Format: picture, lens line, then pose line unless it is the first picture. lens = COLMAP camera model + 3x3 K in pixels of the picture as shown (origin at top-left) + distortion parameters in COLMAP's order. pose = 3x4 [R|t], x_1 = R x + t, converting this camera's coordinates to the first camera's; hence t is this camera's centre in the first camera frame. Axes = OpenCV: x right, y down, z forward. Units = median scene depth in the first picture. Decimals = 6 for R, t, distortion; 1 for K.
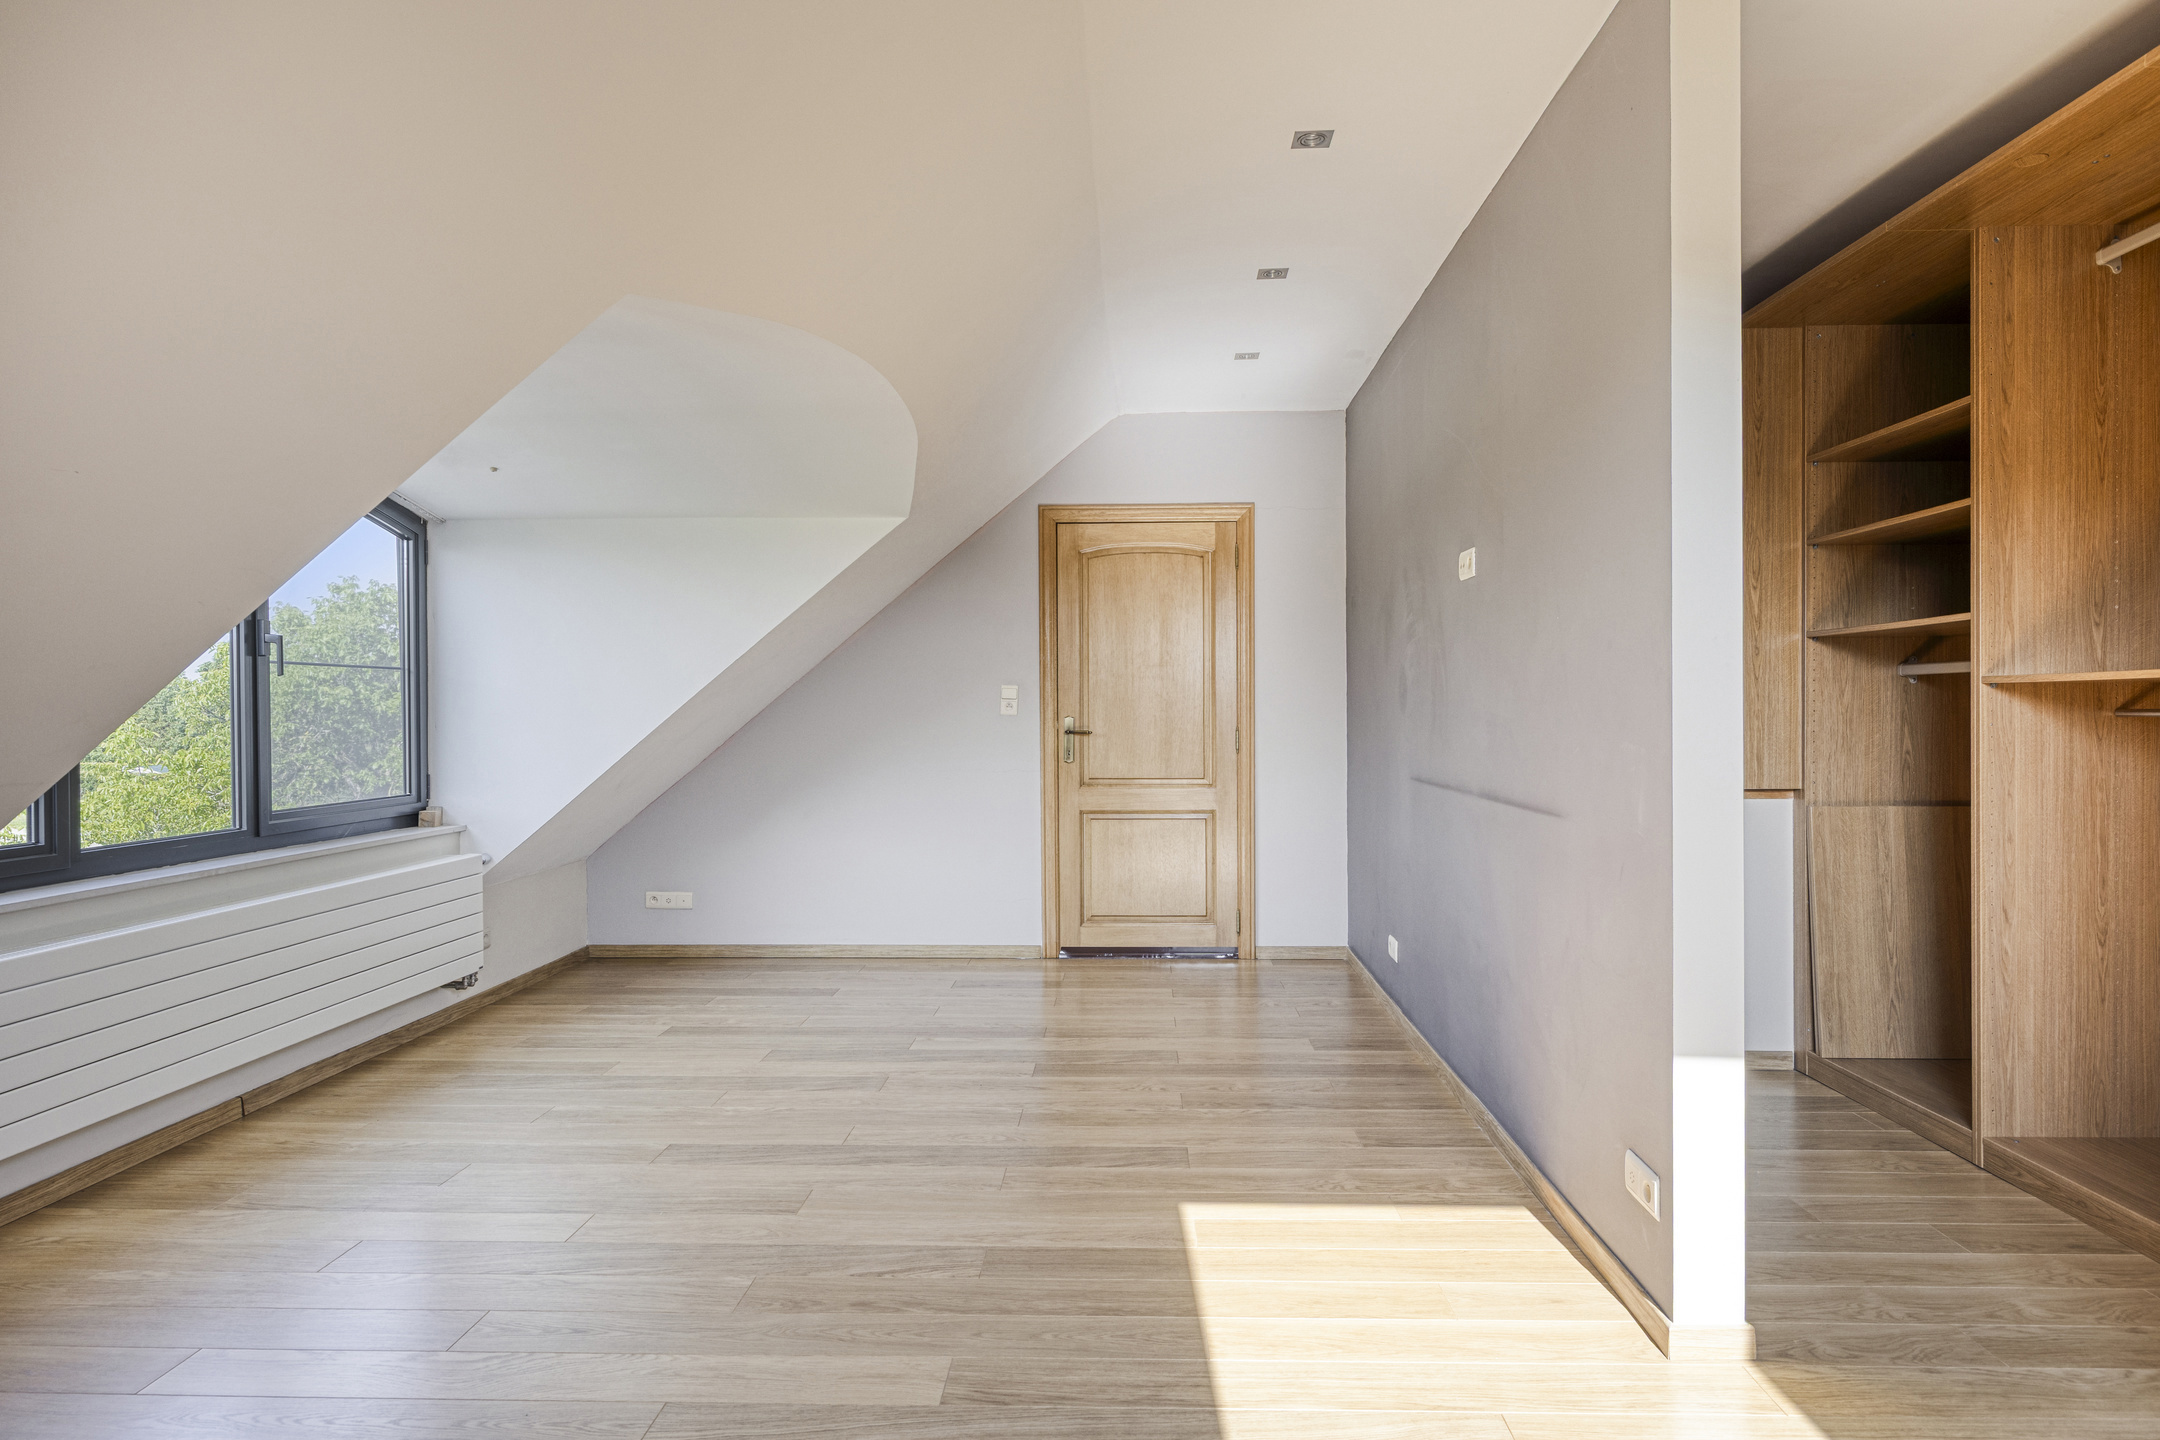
lens RADIAL K [[1274.6, 0, 1080.6], [0, 1274.6, 718.2], [0, 0, 1]] dist [0.027249, 0.001944]
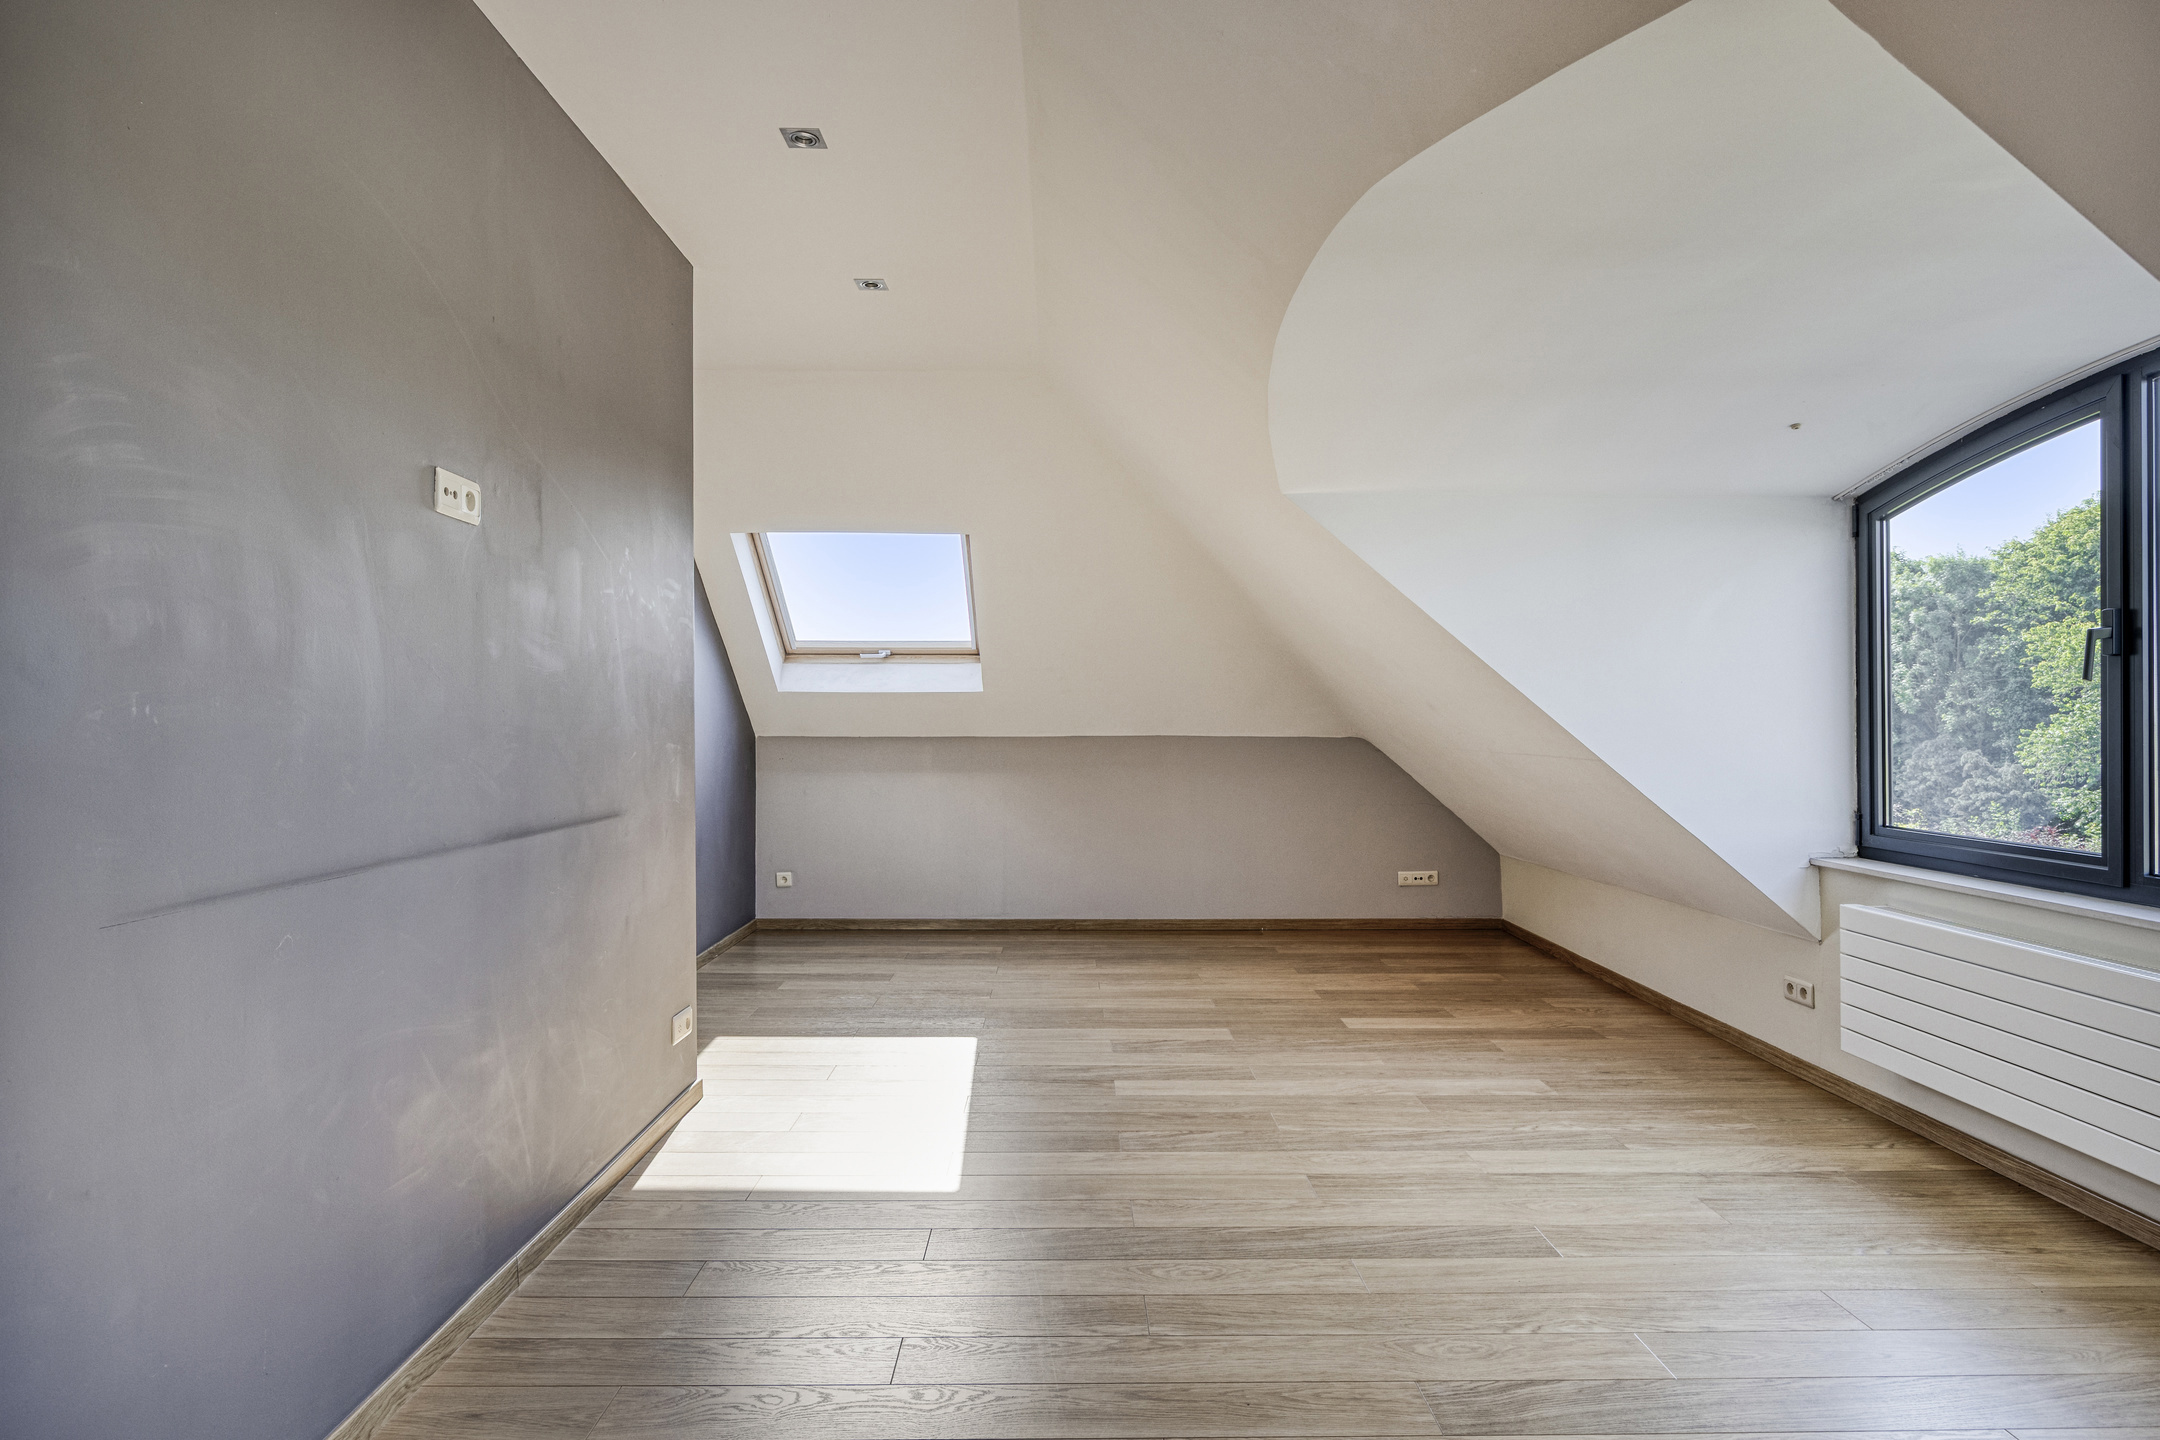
lens RADIAL K [[1176.0, 0, 1075.1], [0, 1176.0, 720.4], [0, 0, 1]] dist [-0.003712, -0.000534]
pose [[-0.998652, 0.001382, -0.051883, 0.028376], [0.001135, 0.999988, 0.004784, -0.010766], [0.051889, 0.004718, -0.998642, 1.987428]]
